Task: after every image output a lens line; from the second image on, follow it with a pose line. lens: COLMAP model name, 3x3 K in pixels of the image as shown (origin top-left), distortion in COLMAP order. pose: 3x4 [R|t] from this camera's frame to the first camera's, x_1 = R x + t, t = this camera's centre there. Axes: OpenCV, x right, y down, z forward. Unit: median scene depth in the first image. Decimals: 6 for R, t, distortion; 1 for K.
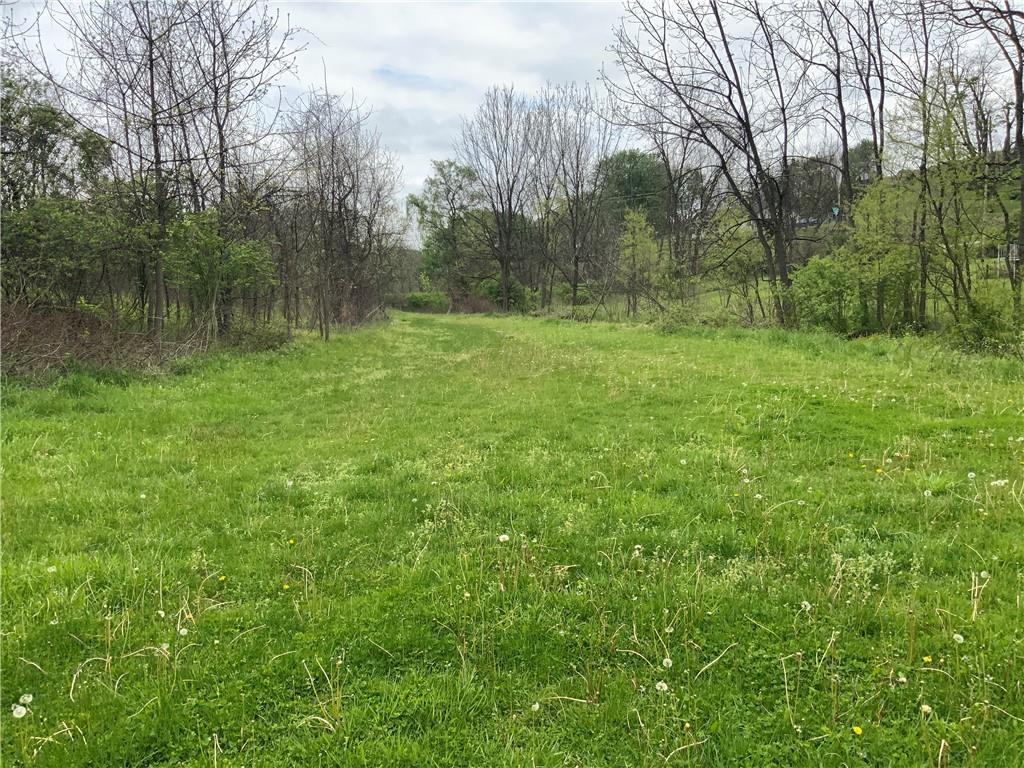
lens RADIAL K [[863.5, 0, 504.2], [0, 863.5, 378.3], [0, 0, 1]] dist [0.141234, -0.260393]
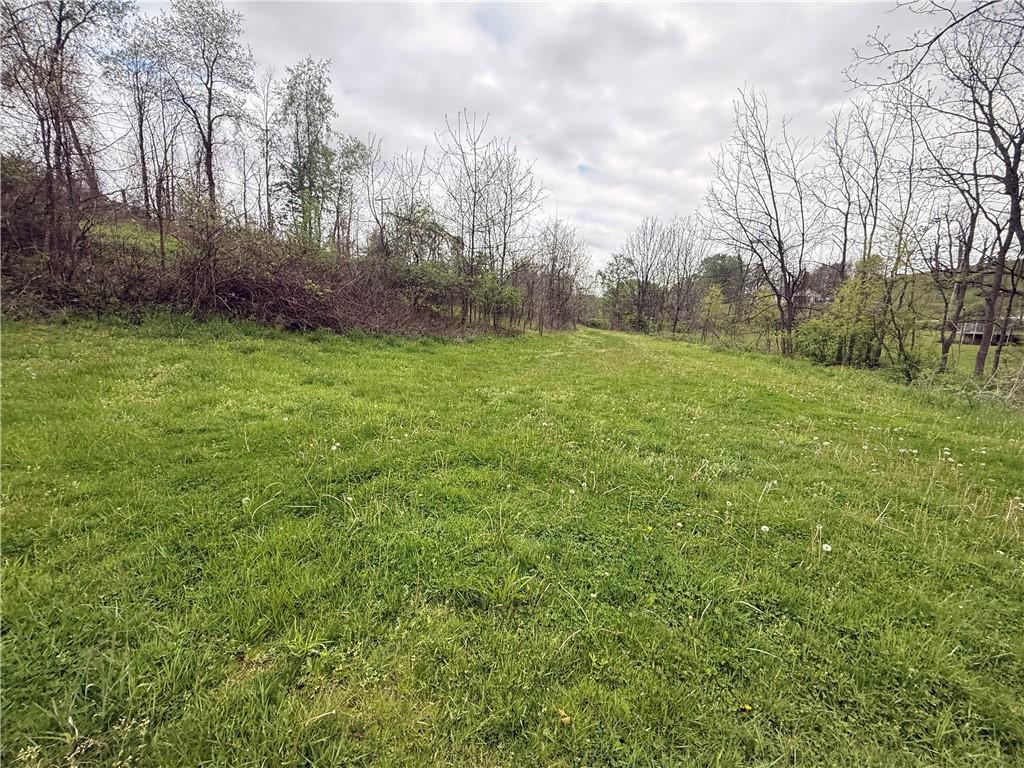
lens RADIAL K [[416.1, 0, 506.3], [0, 416.1, 386.6], [0, 0, 1]] dist [0.008912, 0.000746]
pose [[0.945848, 0.143827, -0.291007, 0.046569], [-0.123768, 0.988551, 0.086302, 0.002261], [0.300088, -0.045611, 0.952820, -0.009094]]
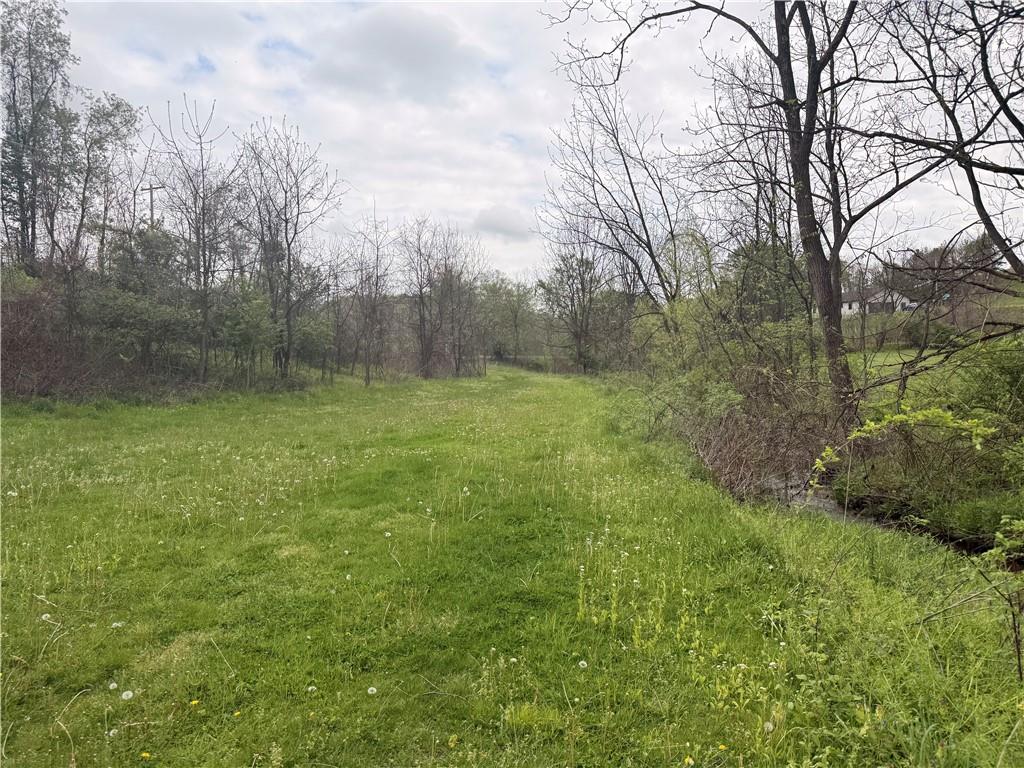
lens RADIAL K [[735.0, 0, 512.0], [0, 735.0, 384.0], [0, 0, 1]] dist [0.069574, -0.064434]
pose [[0.973163, 0.048351, -0.224979, 0.452687], [-0.061713, 0.996700, -0.052739, -0.002628], [0.221686, 0.065208, 0.972935, -0.183517]]
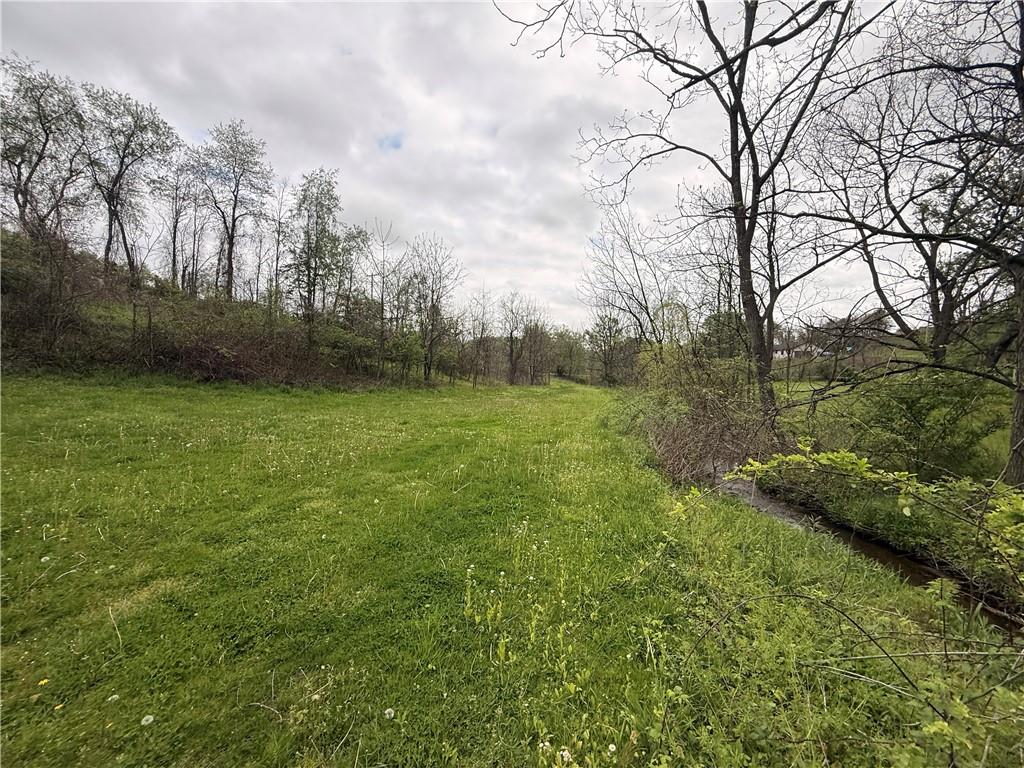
lens RADIAL K [[416.1, 0, 506.3], [0, 416.1, 386.6], [0, 0, 1]] dist [0.008912, 0.000746]
pose [[0.922964, 0.093515, -0.373354, 0.480968], [-0.118332, 0.991996, -0.044059, -0.013831], [0.366245, 0.084844, 0.926642, -0.083270]]
